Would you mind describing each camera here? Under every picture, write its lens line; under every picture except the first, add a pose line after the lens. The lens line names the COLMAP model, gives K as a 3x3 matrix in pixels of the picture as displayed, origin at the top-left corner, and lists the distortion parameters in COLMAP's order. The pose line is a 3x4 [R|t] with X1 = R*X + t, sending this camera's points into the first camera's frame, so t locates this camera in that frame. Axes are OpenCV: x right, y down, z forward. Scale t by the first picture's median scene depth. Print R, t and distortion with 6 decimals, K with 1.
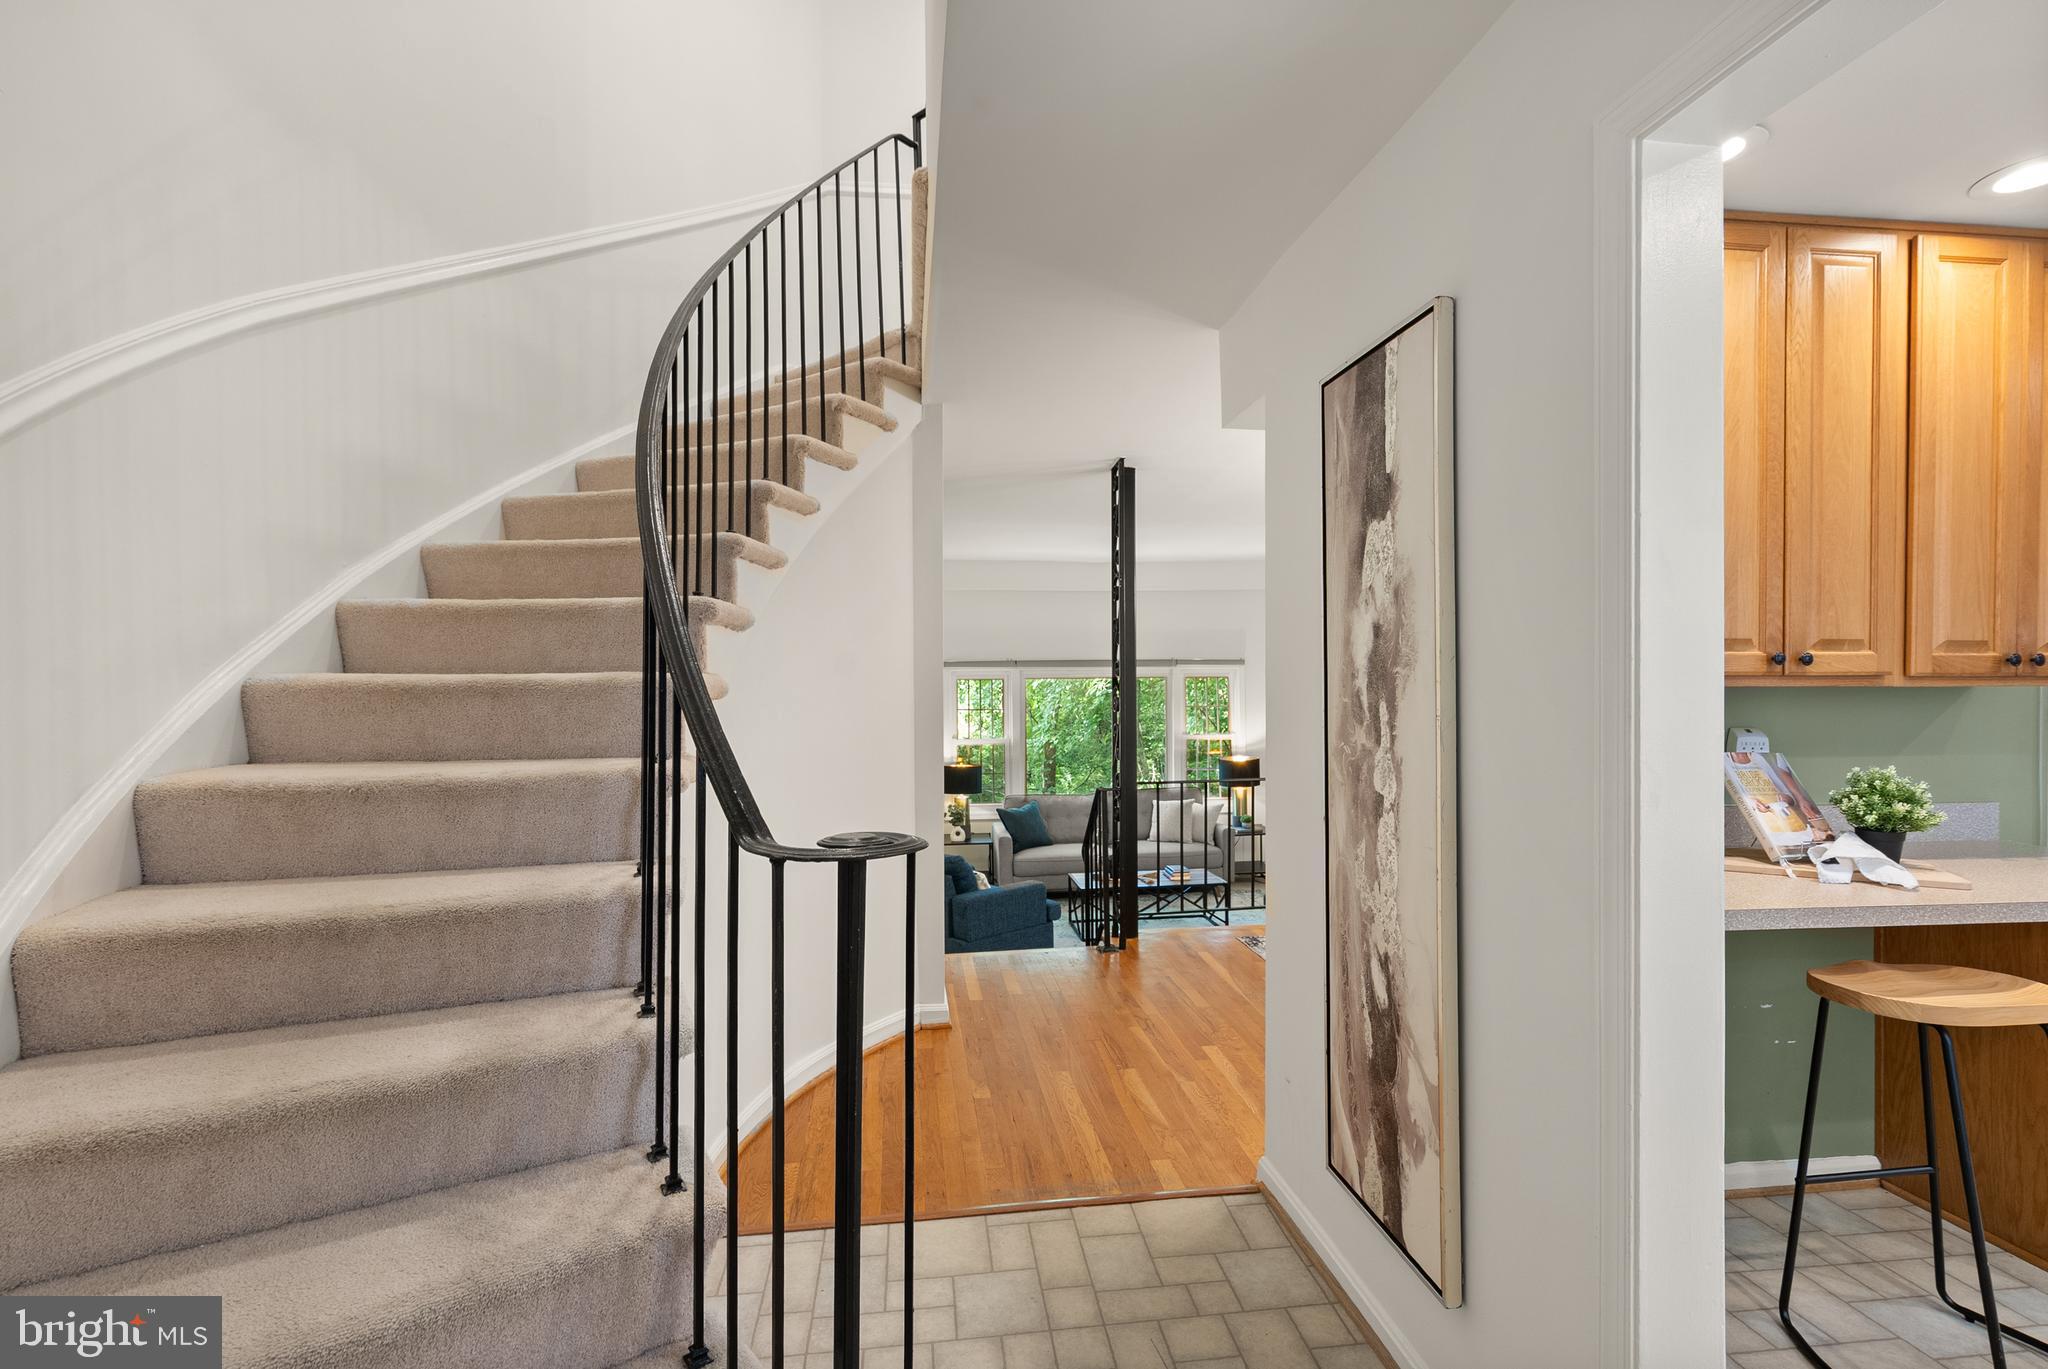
lens RADIAL K [[949.5, 0, 1034.9], [0, 949.5, 689.8], [0, 0, 1]] dist [-0.000712, -0.000100]
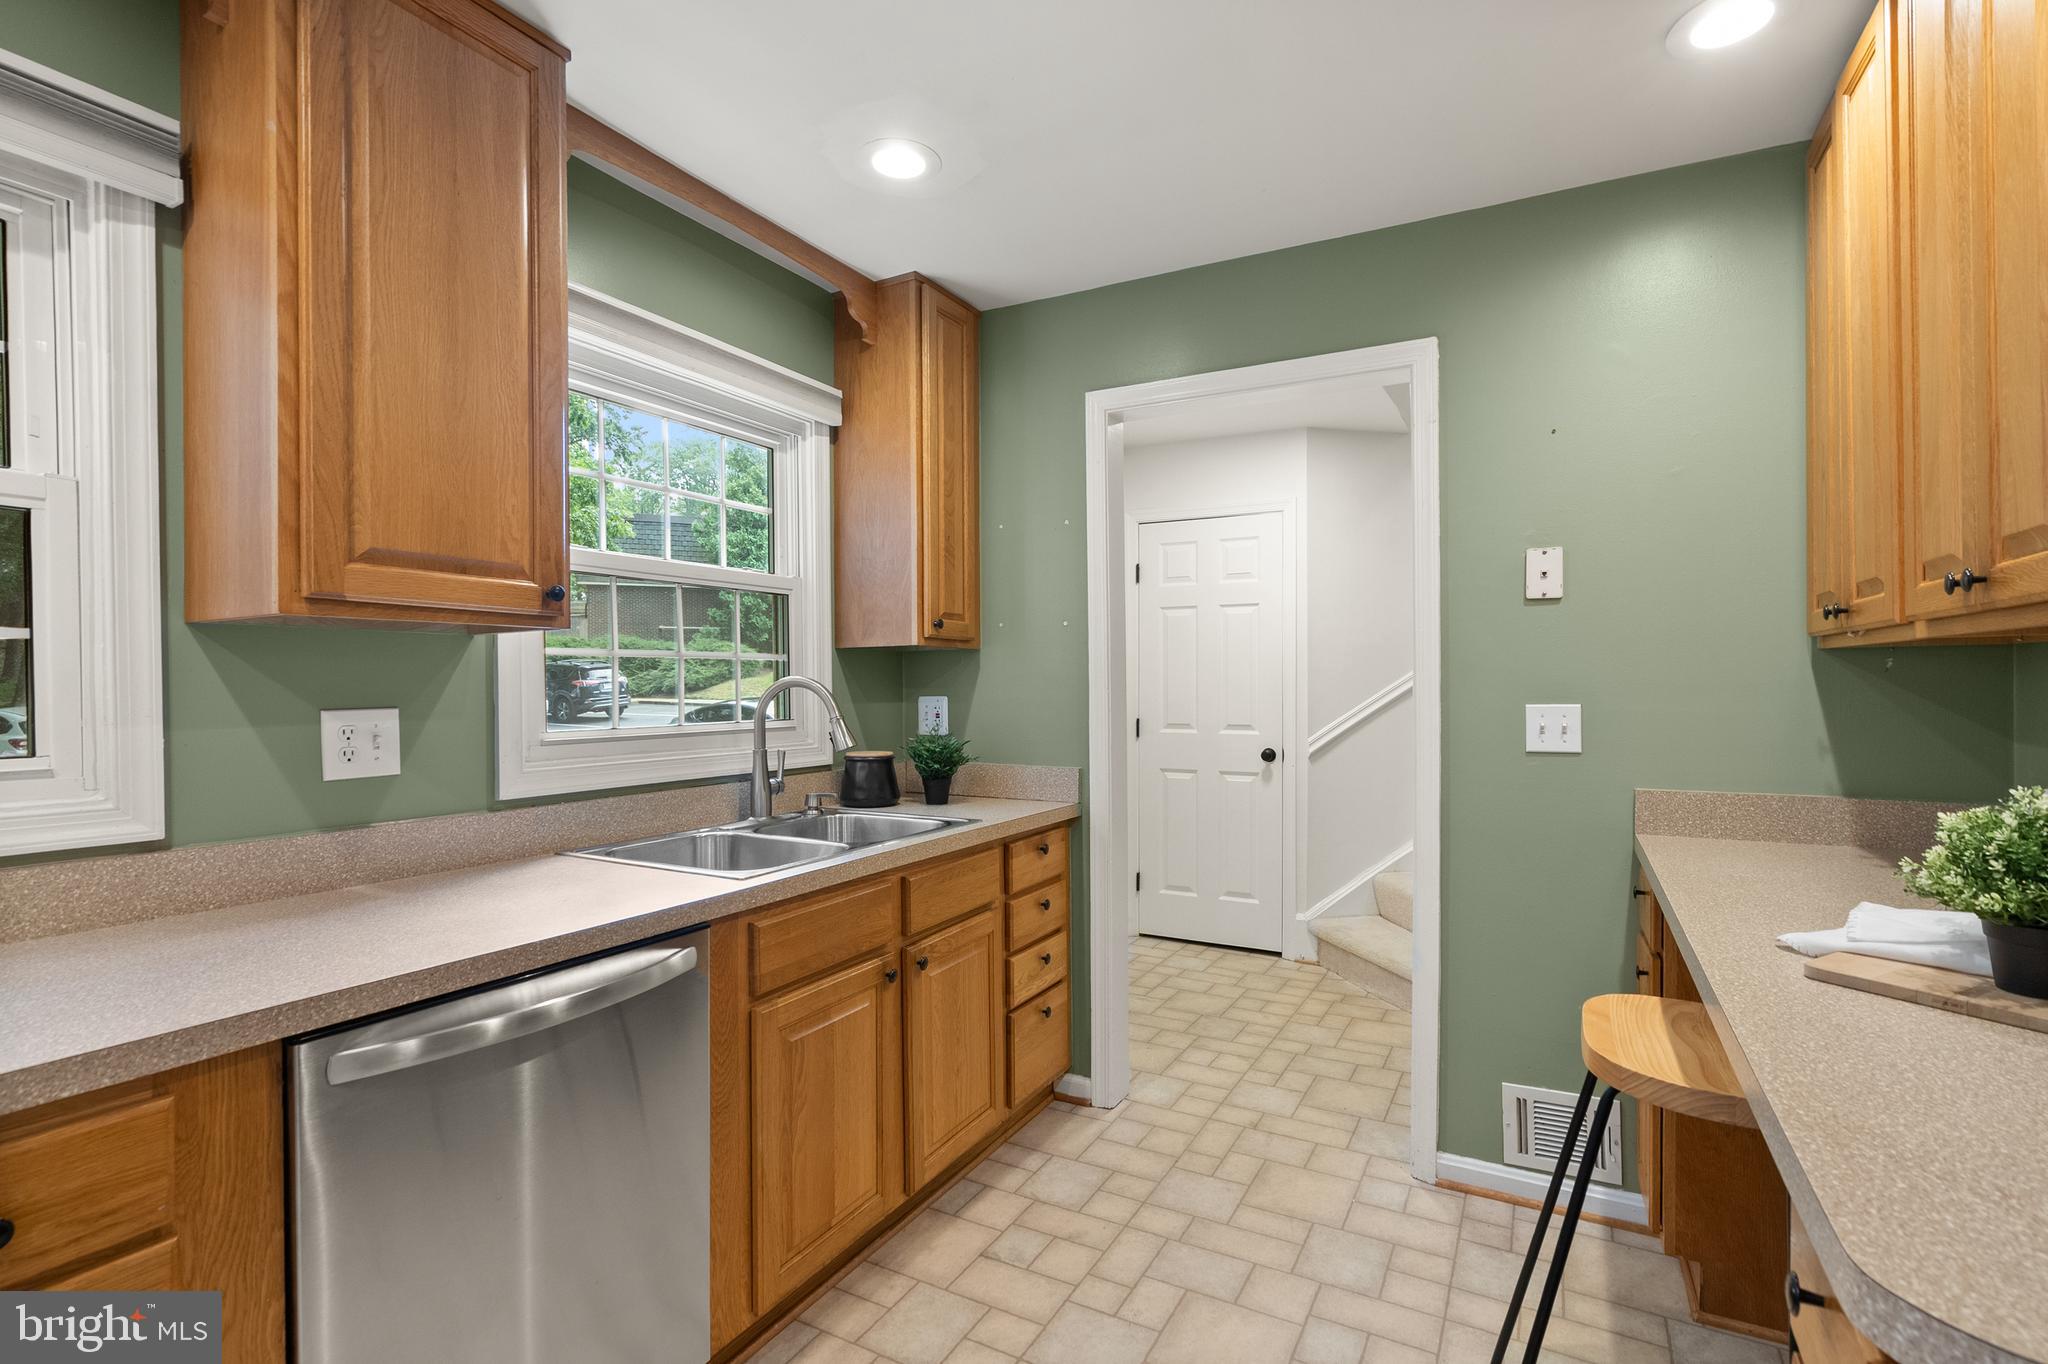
lens RADIAL K [[949.5, 0, 1034.9], [0, 949.5, 687.3], [0, 0, 1]] dist [-0.000712, -0.000100]
pose [[-0.591702, 0.008204, -0.806115, 1.585713], [-0.010703, 0.999780, 0.018031, 0.026287], [0.806086, 0.019296, -0.591484, 0.878066]]
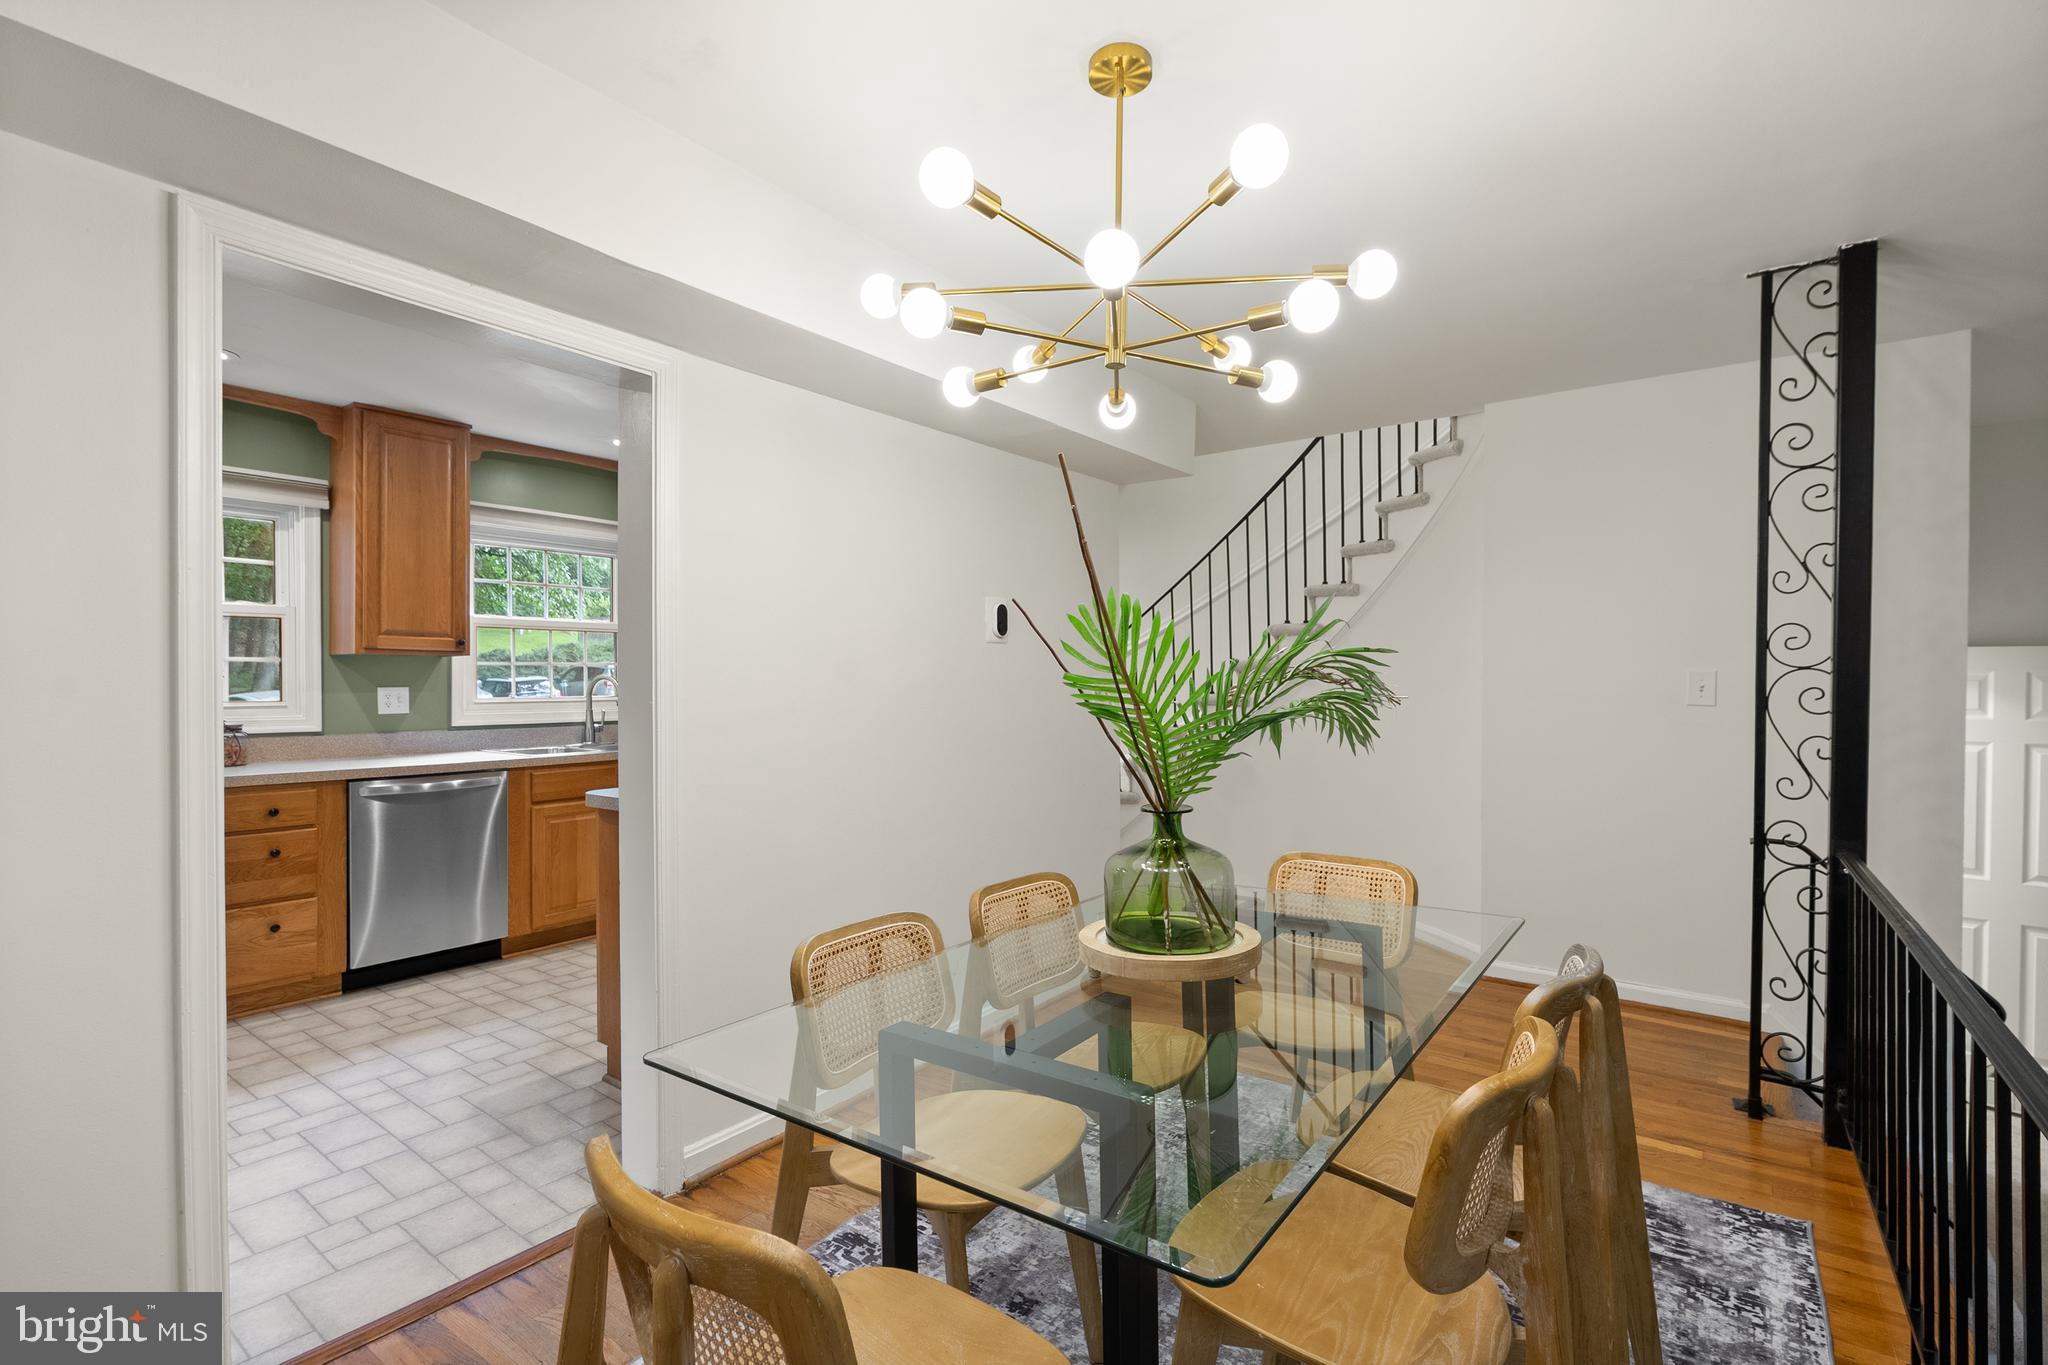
lens RADIAL K [[936.0, 0, 1024.0], [0, 936.0, 682.5], [0, 0, 1]] dist [-0.000142, -0.000041]
pose [[-0.691960, 0.001270, -0.721935, 1.793223], [-0.014872, 0.999761, 0.016013, 0.002642], [0.721783, 0.021817, -0.691775, 2.321632]]
